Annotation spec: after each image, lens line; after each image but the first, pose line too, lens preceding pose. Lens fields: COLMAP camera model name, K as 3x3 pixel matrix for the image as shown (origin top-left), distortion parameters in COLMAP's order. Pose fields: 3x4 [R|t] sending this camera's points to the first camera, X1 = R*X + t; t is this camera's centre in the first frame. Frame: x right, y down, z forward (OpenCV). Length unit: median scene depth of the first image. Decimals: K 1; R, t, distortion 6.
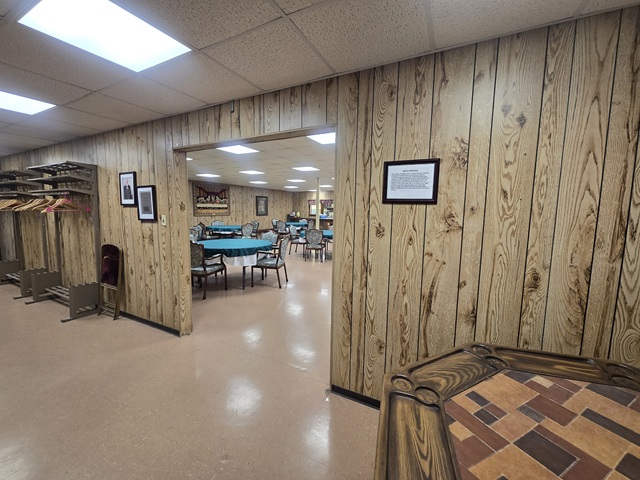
lens RADIAL K [[263.6, 0, 318.9], [0, 263.6, 238.9], [0, 0, 1]] dist [-0.000062, -0.000121]
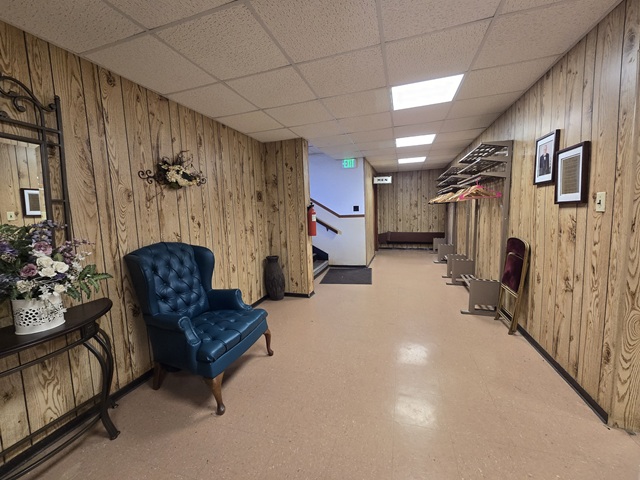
lens RADIAL K [[263.6, 0, 318.2], [0, 263.6, 236.0], [0, 0, 1]] dist [-0.000062, -0.000121]
pose [[0.171356, 0.078113, -0.982108, -0.133232], [-0.067422, 0.995445, 0.067410, 0.002462], [0.982899, 0.054665, 0.175842, 0.302274]]
